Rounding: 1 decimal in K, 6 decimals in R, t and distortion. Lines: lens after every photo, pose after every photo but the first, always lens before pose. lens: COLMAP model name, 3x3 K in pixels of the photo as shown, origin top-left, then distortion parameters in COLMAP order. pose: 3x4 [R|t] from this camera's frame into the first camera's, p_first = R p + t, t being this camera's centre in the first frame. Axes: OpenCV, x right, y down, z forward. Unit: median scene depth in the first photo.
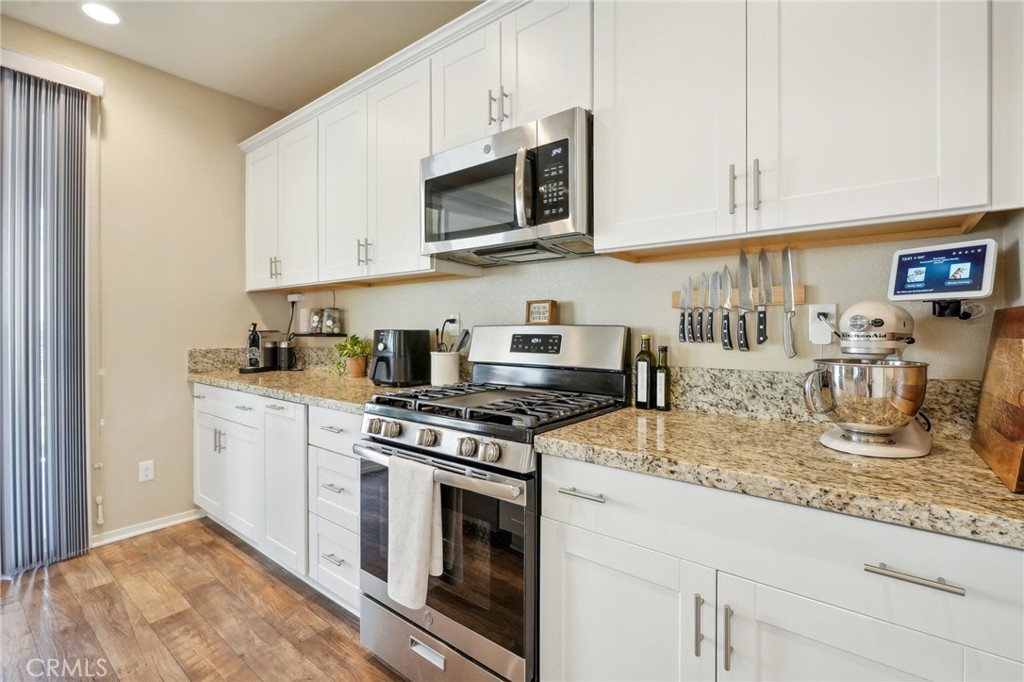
lens RADIAL K [[471.2, 0, 511.9], [0, 471.2, 322.8], [0, 0, 1]] dist [-0.006647, 0.000512]
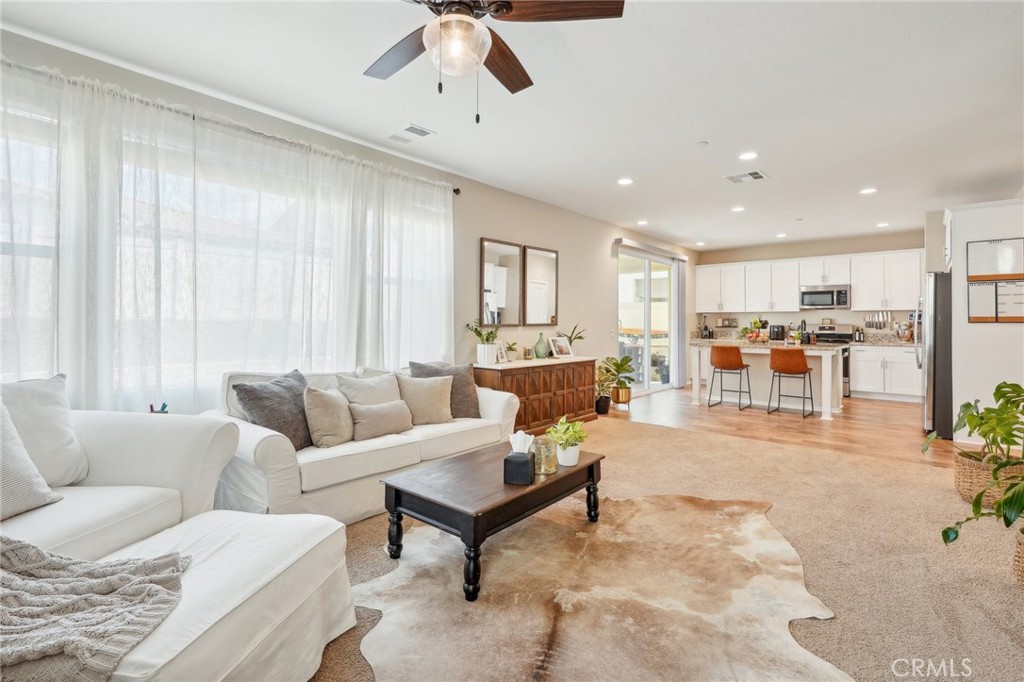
lens RADIAL K [[475.2, 0, 513.5], [0, 475.2, 317.2], [0, 0, 1]] dist [0.001931, 0.000462]
pose [[0.999245, 0.003645, -0.038686, -3.282533], [-0.003891, 0.999973, -0.006297, -0.028388], [0.038662, 0.006443, 0.999232, -4.324442]]
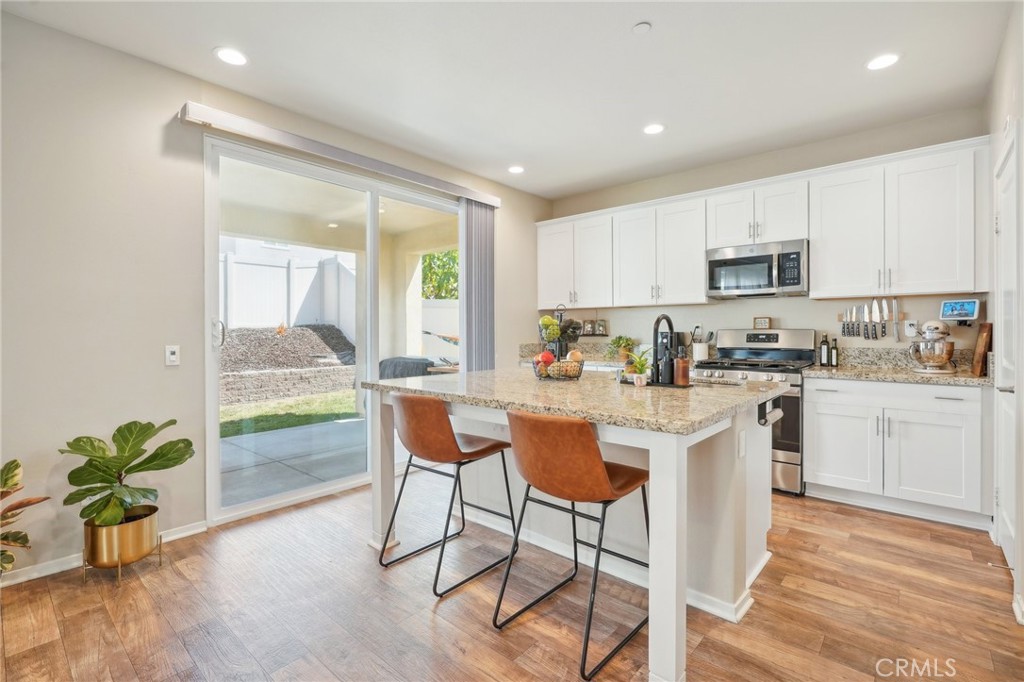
lens RADIAL K [[472.1, 0, 505.5], [0, 472.1, 330.8], [0, 0, 1]] dist [-0.014475, 0.005136]
pose [[0.998702, -0.002315, -0.050875, -1.185035], [0.002653, 0.999975, 0.006579, -0.006480], [0.050859, -0.006706, 0.998683, -1.382332]]
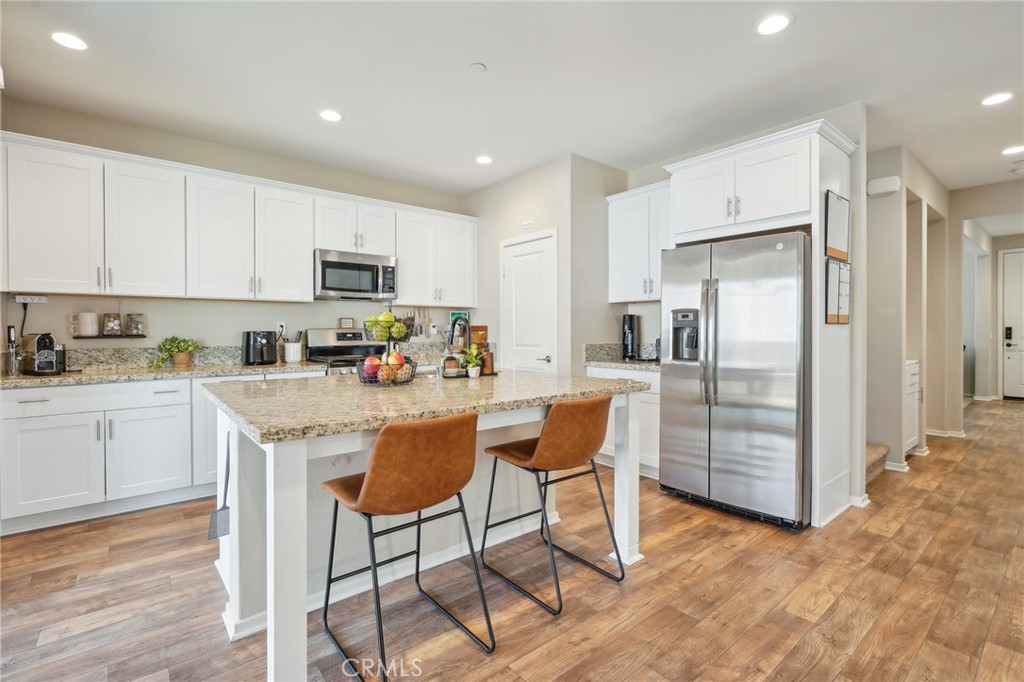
lens RADIAL K [[470.2, 0, 512.4], [0, 470.2, 333.7], [0, 0, 1]] dist [-0.004803, 0.000295]
pose [[0.202959, -0.008537, 0.979150, -2.506043], [-0.005831, 0.999934, 0.009927, 0.002102], [-0.979170, -0.007724, 0.202896, -0.326585]]
